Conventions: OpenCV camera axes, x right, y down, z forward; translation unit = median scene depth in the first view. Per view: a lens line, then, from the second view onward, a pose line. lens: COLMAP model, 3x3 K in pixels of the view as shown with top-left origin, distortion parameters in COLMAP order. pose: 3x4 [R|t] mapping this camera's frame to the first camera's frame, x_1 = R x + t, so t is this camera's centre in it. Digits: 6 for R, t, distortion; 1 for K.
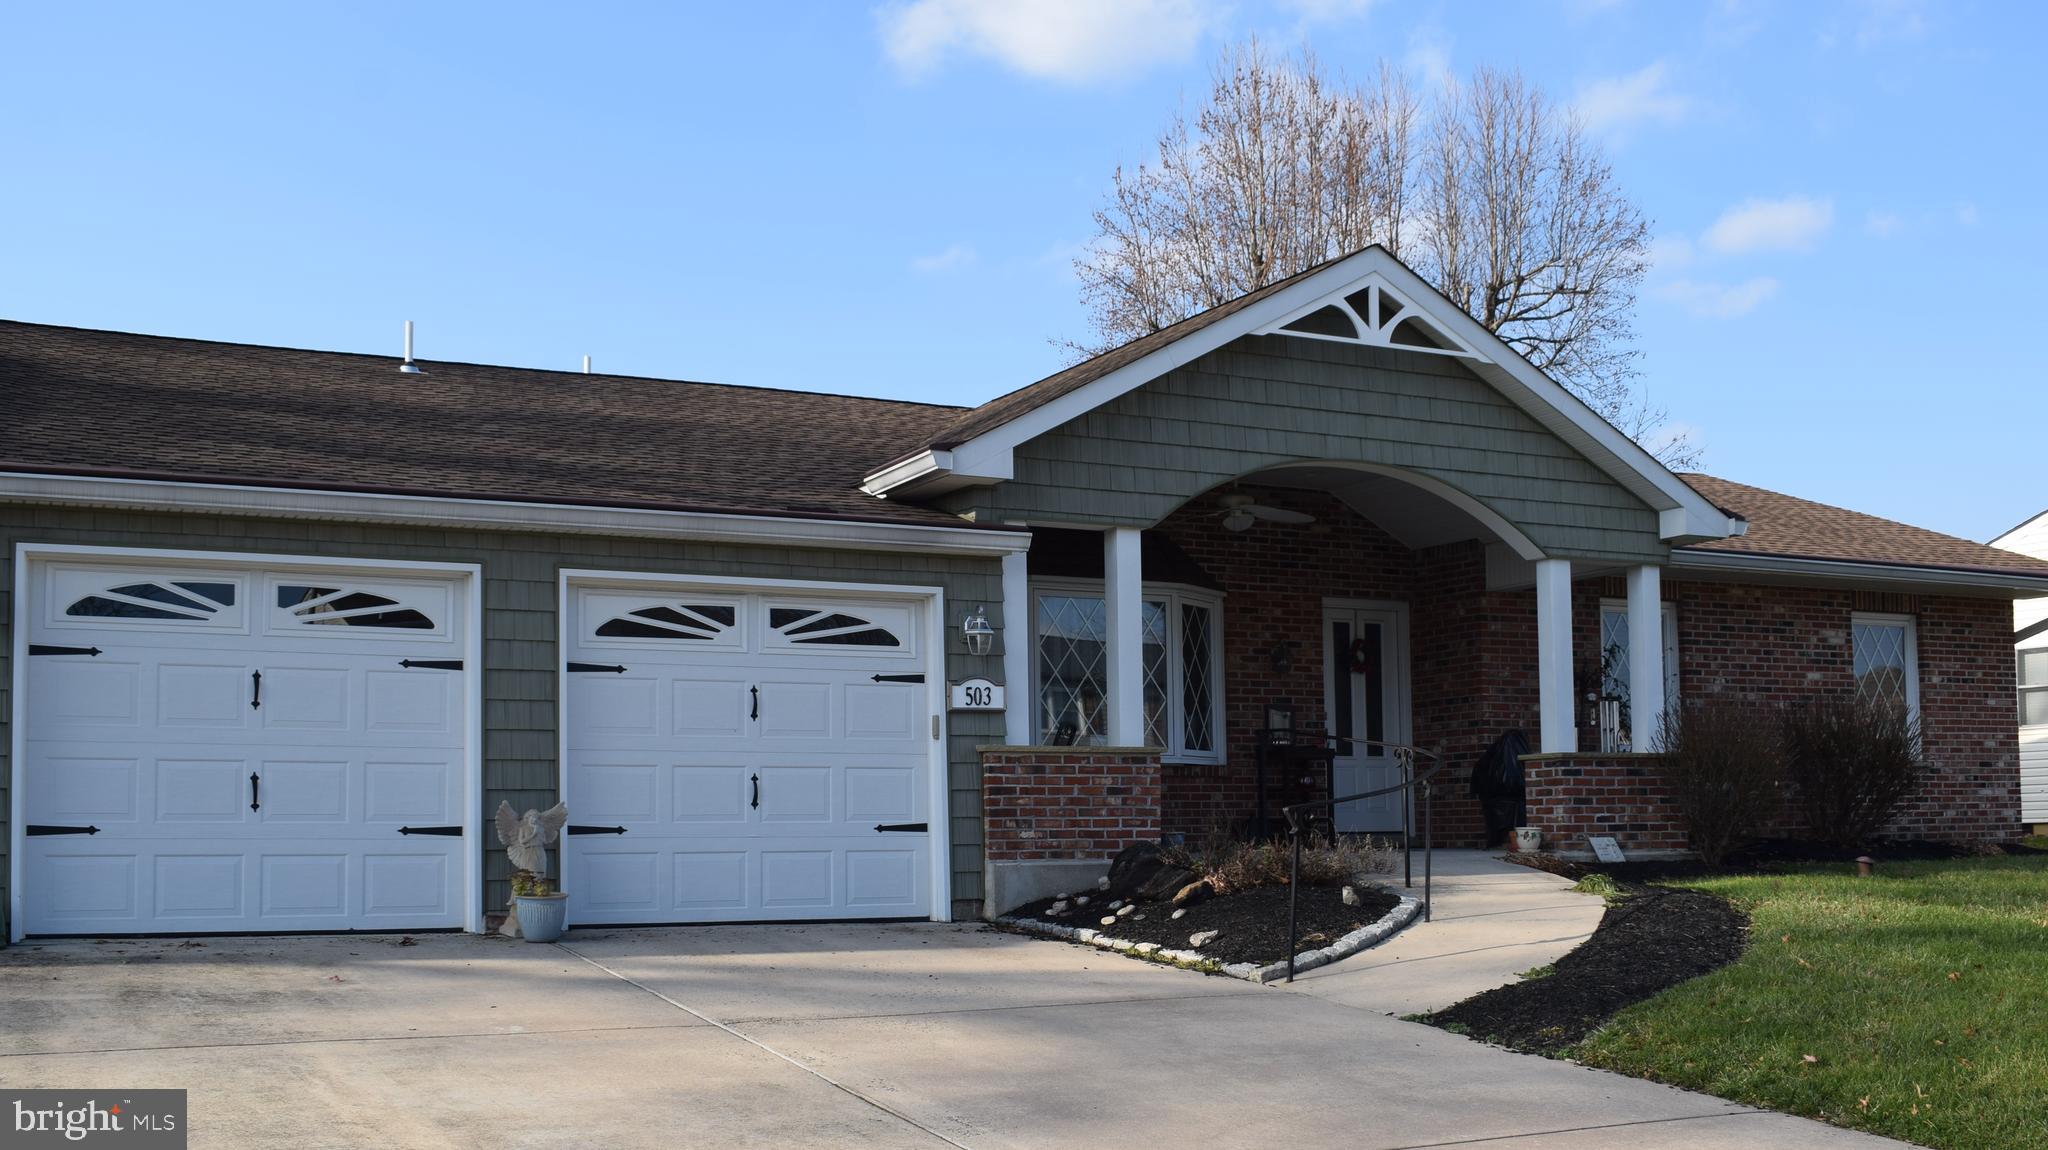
lens RADIAL K [[2162.8, 0, 1044.0], [0, 2162.8, 693.8], [0, 0, 1]] dist [-0.068141, -0.006374]
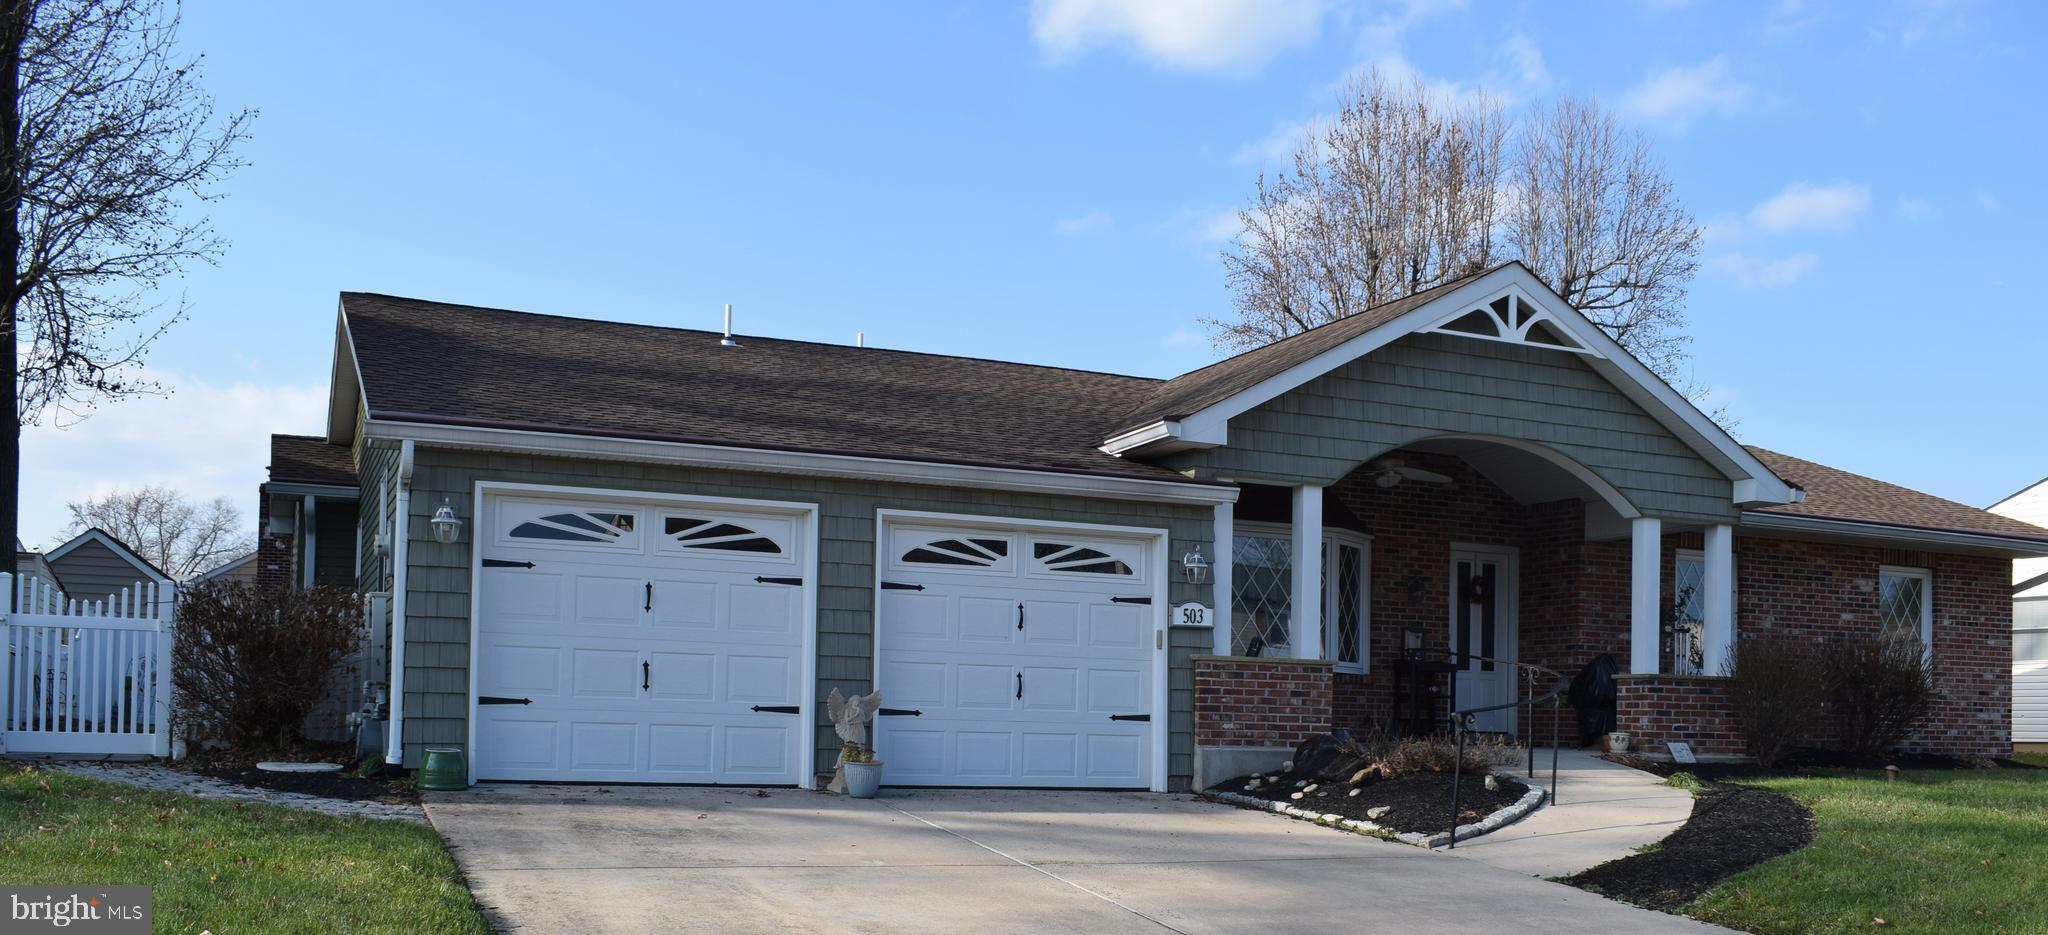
lens RADIAL K [[1793.2, 0, 1022.6], [0, 1793.2, 684.3], [0, 0, 1]] dist [-0.090172, 0.016814]
pose [[0.996859, 0.030857, -0.072941, -0.047338], [-0.027529, 0.998553, 0.046199, -0.004200], [0.074261, -0.044046, 0.996266, -0.050628]]
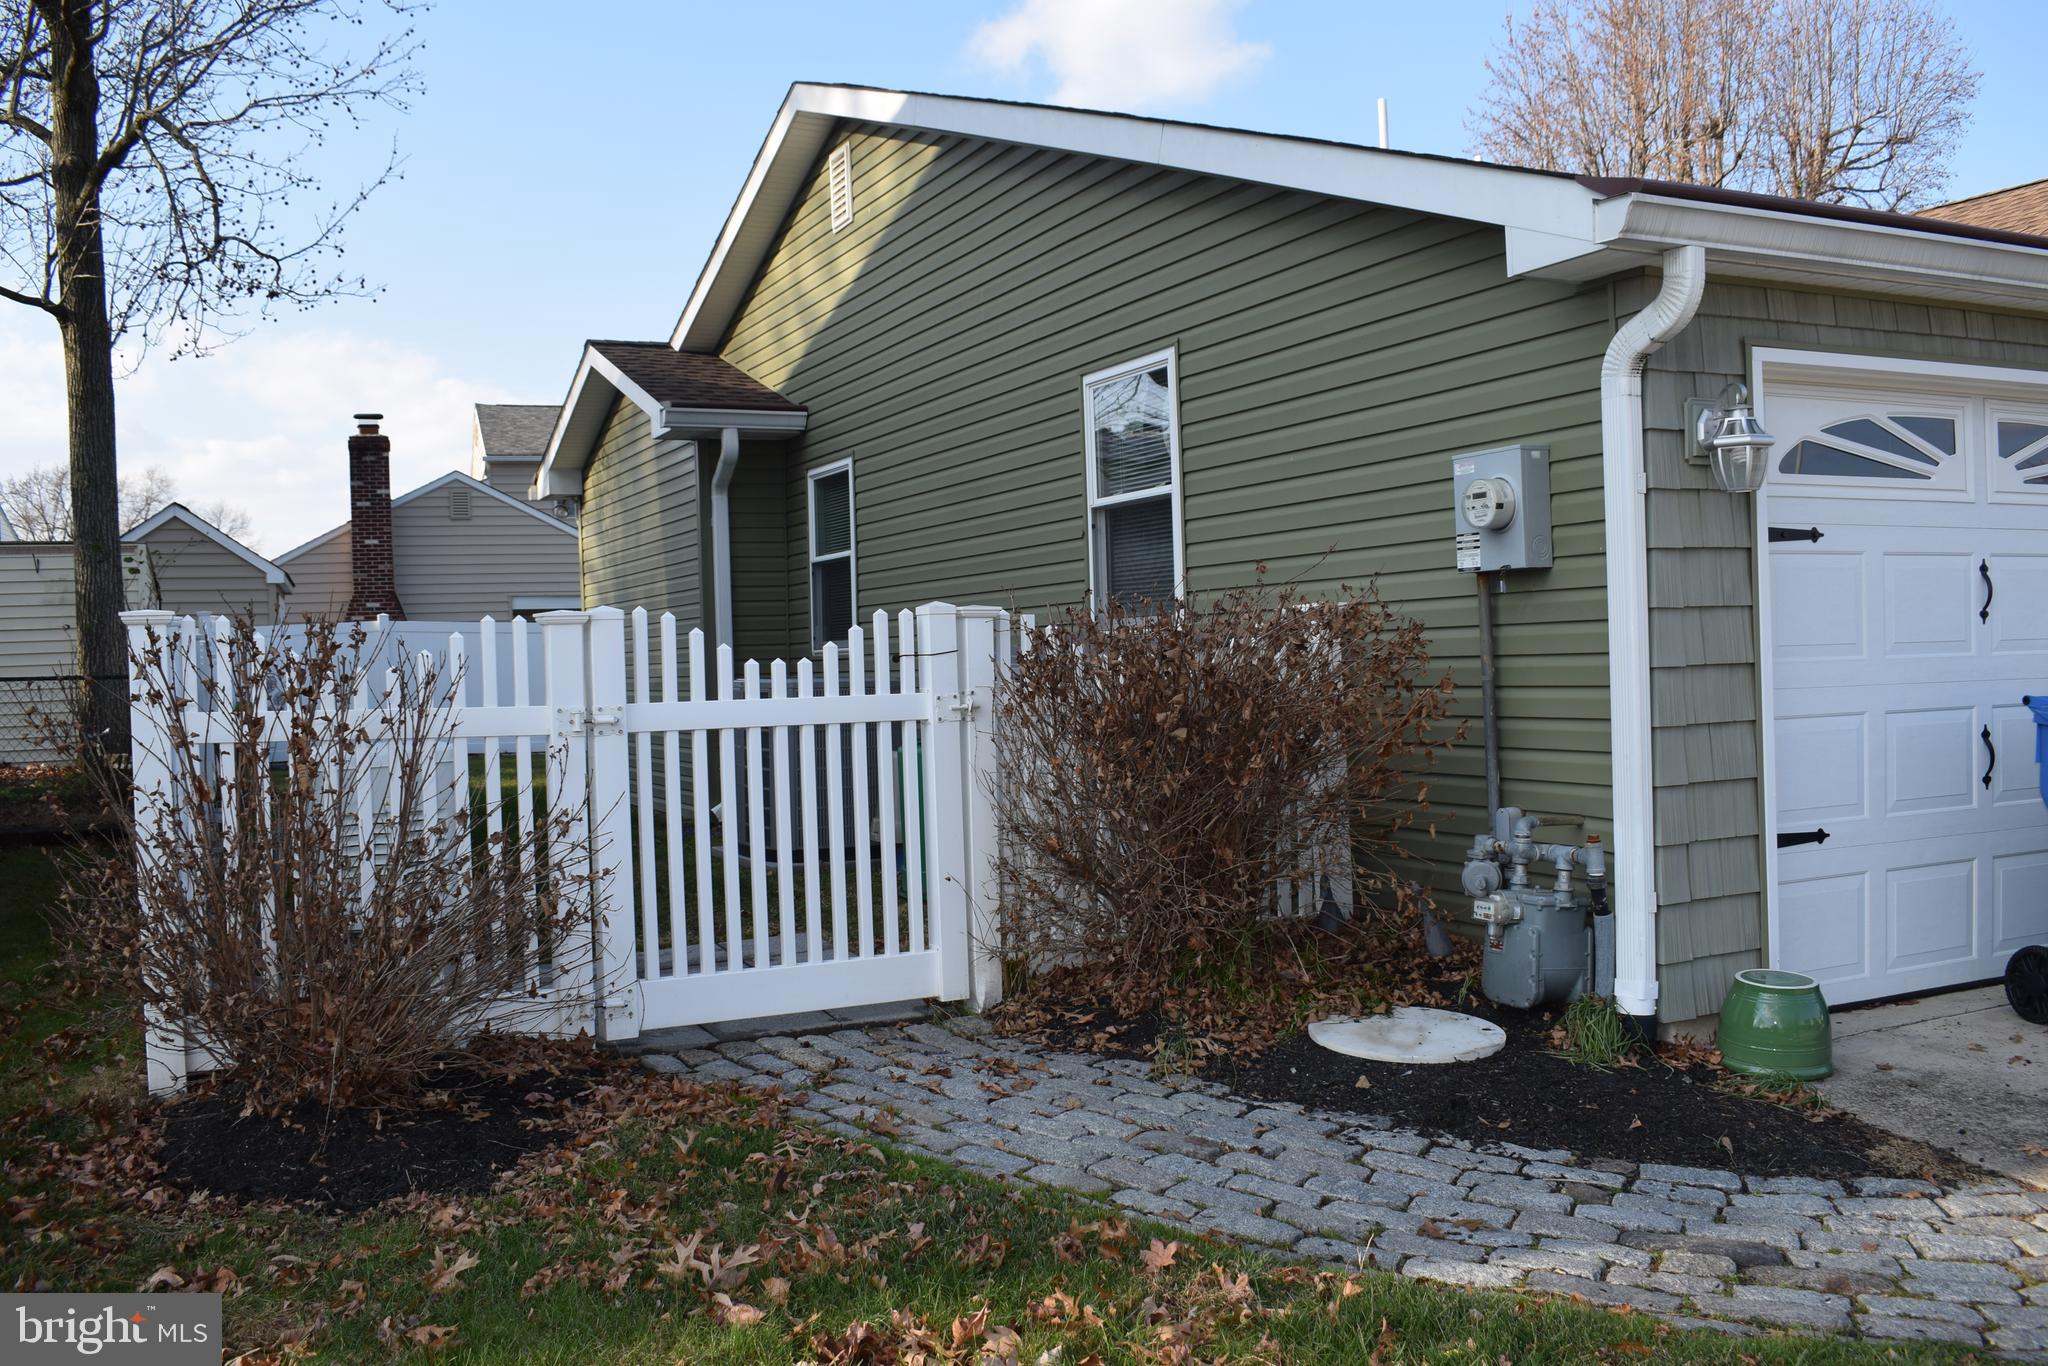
lens RADIAL K [[1794.8, 0, 1024.0], [0, 1794.8, 683.0], [0, 0, 1]] dist [-0.070210, 0.000911]
pose [[0.999306, -0.018108, -0.032561, -0.490193], [0.020773, 0.996295, 0.083449, -0.018371], [0.030930, -0.084068, 0.995980, 0.379523]]
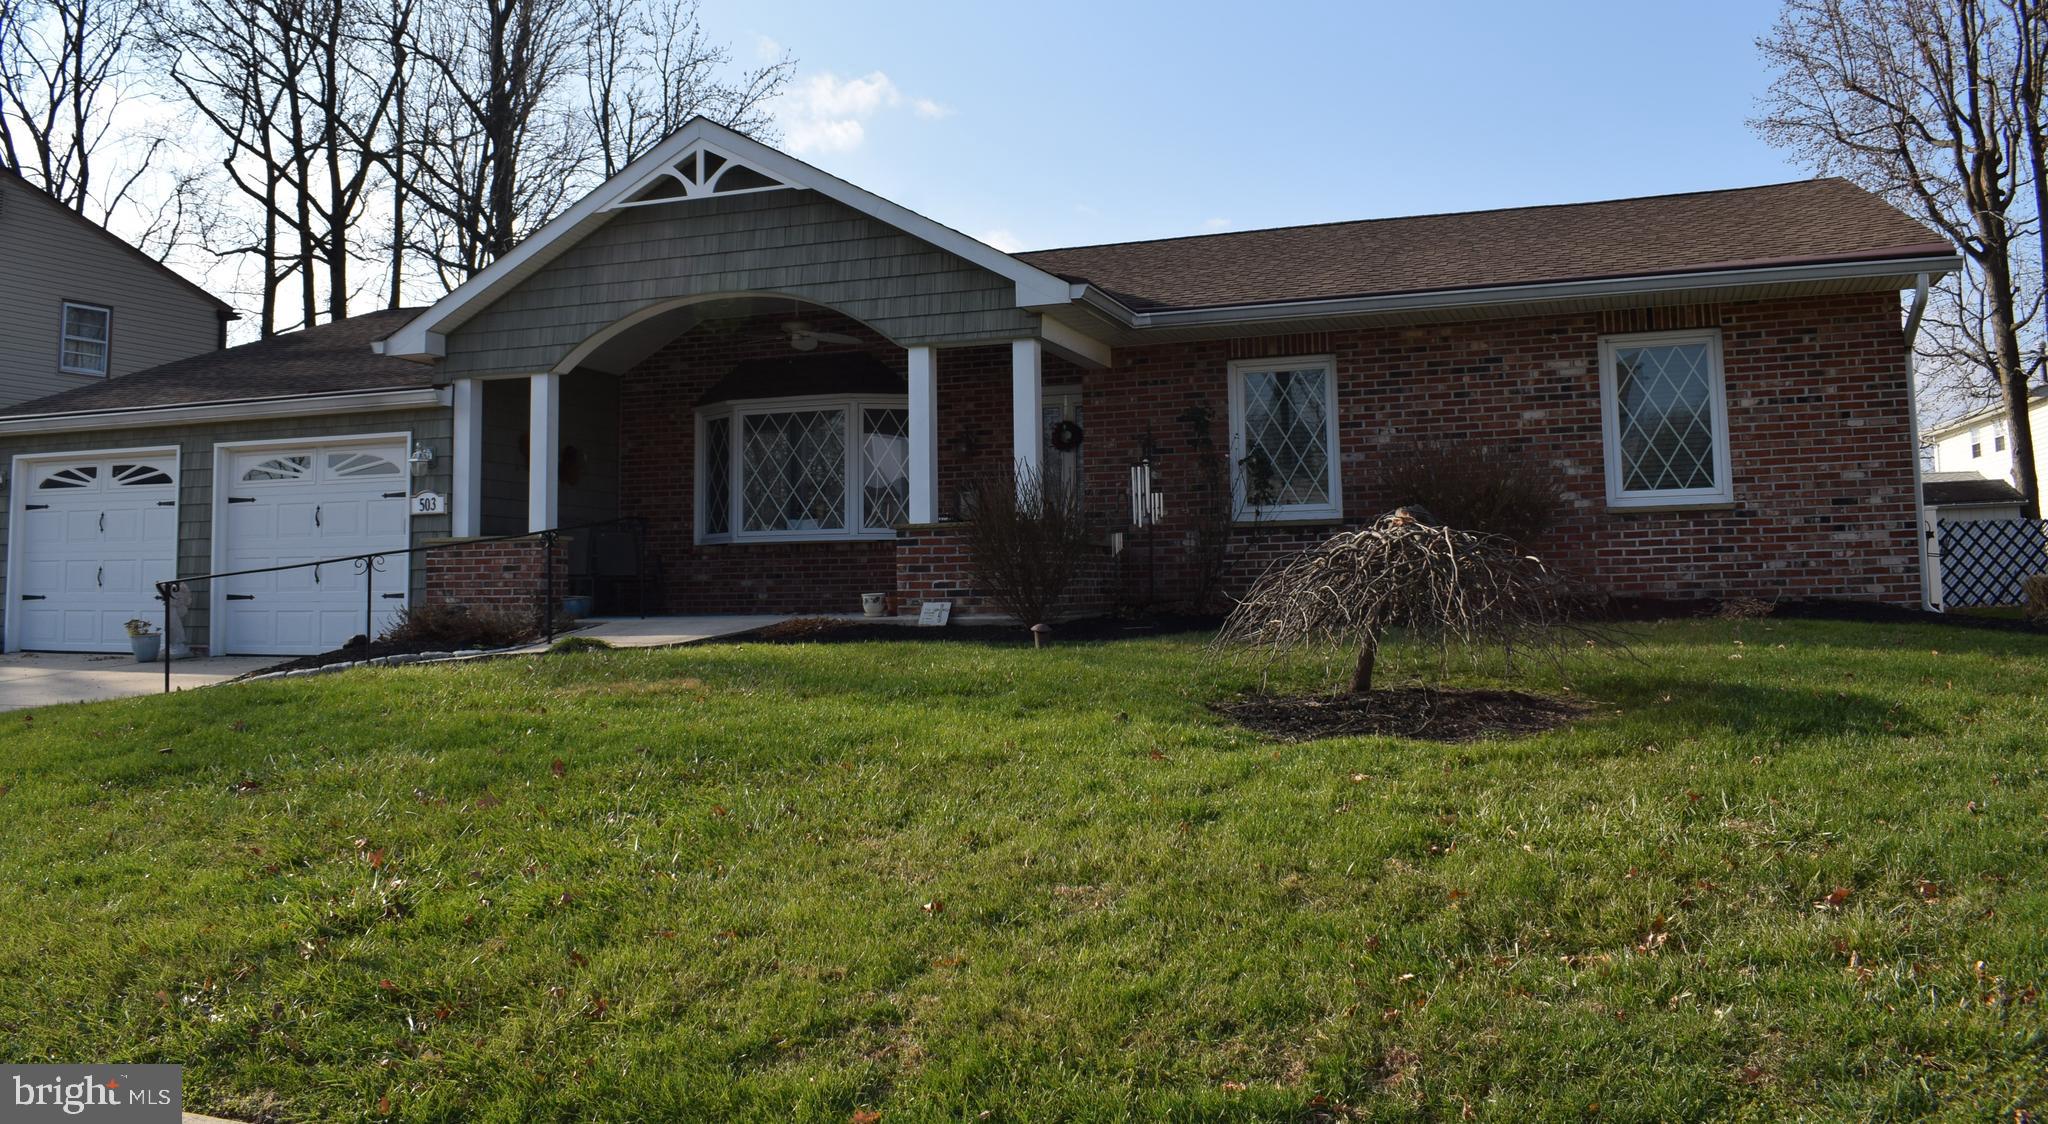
lens RADIAL K [[1672.2, 0, 971.4], [0, 1672.2, 407.5], [0, 0, 1]] dist [-0.094160, 0.005098]
pose [[0.661382, -0.086967, -0.744990, 0.941966], [0.056423, 0.996210, -0.066203, 0.027468], [0.747924, 0.001751, 0.663782, 0.486490]]
